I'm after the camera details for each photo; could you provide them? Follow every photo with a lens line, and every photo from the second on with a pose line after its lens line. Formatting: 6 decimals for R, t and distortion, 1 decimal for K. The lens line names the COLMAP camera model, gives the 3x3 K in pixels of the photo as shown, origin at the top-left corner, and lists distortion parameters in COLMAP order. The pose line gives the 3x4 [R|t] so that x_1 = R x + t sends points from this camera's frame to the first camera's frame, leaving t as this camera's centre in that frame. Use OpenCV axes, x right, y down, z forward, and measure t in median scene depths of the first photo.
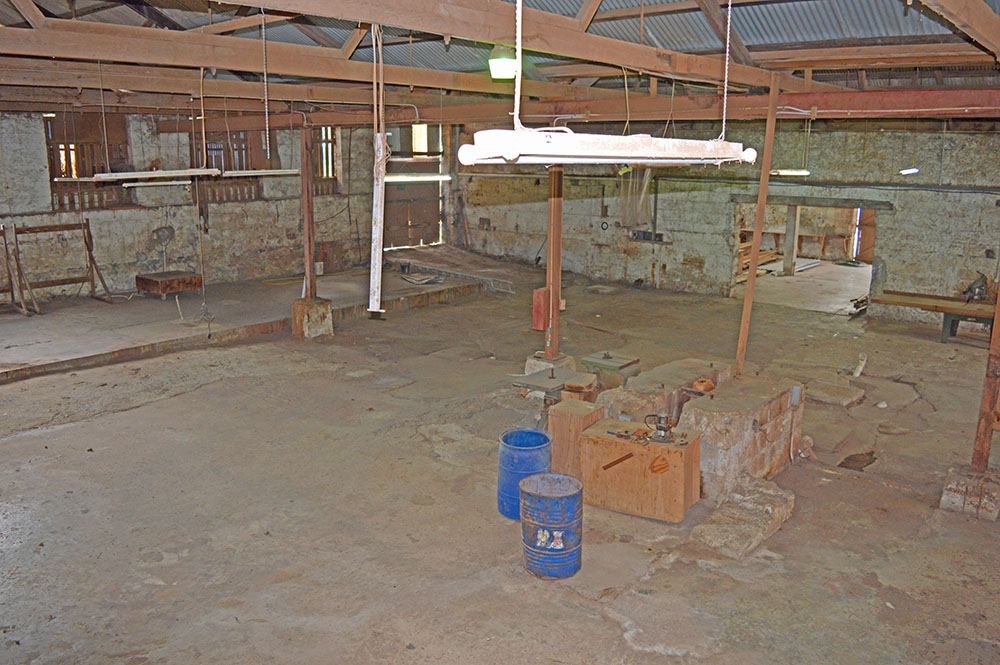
lens RADIAL K [[797.2, 0, 502.6], [0, 797.2, 328.6], [0, 0, 1]] dist [-0.079240, 0.000911]
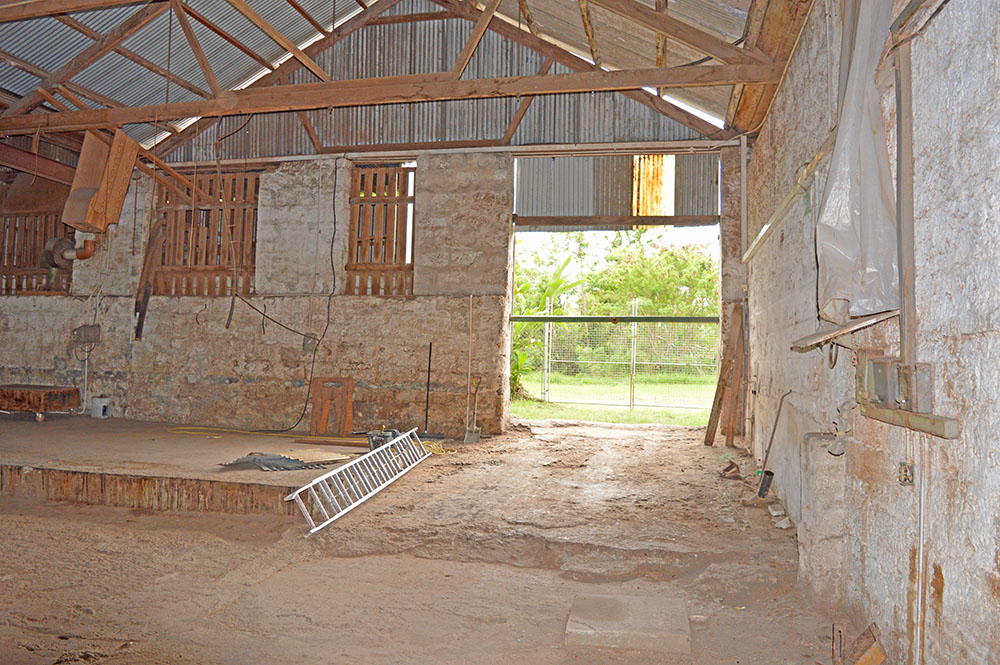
lens RADIAL K [[797.2, 0, 498.2], [0, 797.2, 333.8], [0, 0, 1]] dist [-0.079240, 0.000911]
pose [[0.452563, -0.029330, -0.891250, 1.084338], [-0.215040, 0.966374, -0.140996, -0.317545], [0.865416, 0.255464, 0.431037, 3.156341]]
